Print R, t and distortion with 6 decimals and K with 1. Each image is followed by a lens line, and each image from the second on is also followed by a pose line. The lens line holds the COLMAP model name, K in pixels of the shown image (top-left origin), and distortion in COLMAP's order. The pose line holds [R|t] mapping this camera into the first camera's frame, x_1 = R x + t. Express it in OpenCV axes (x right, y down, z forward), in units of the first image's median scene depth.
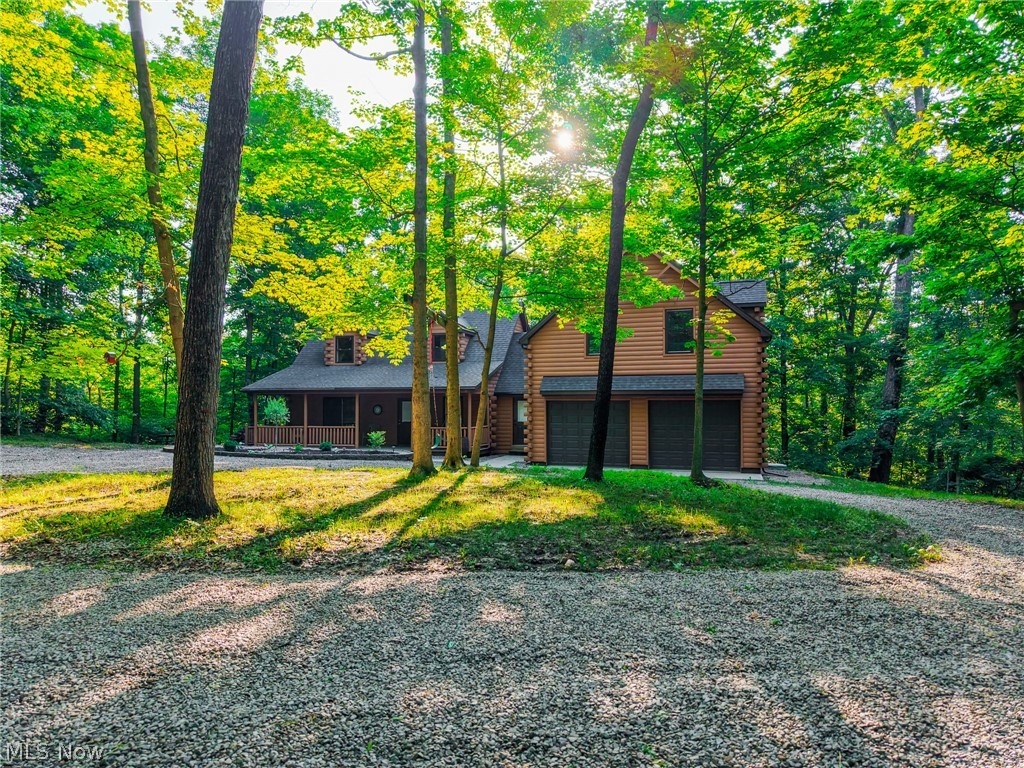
lens RADIAL K [[685.4, 0, 512.0], [0, 685.4, 384.0], [0, 0, 1]] dist [0.044544, -0.049553]
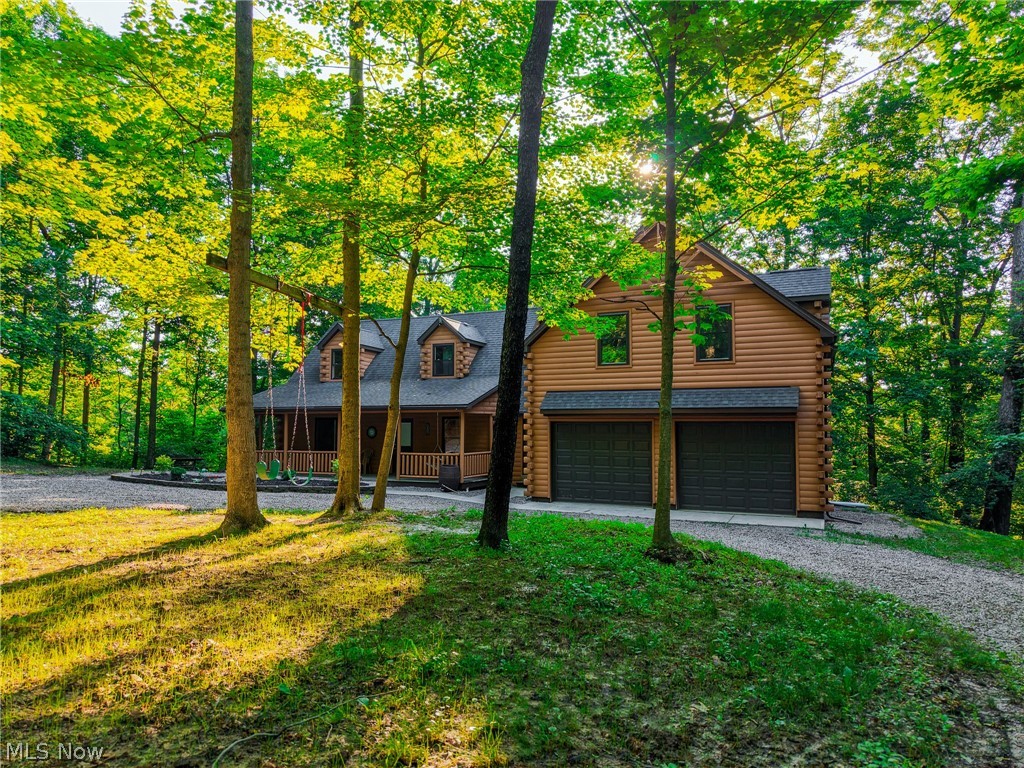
lens RADIAL K [[685.4, 0, 512.0], [0, 685.4, 384.0], [0, 0, 1]] dist [0.044544, -0.049553]
pose [[0.992407, -0.004118, -0.122928, 0.104245], [-0.000209, 0.999382, -0.035164, 0.008483], [0.122997, 0.034923, 0.991792, 0.183217]]
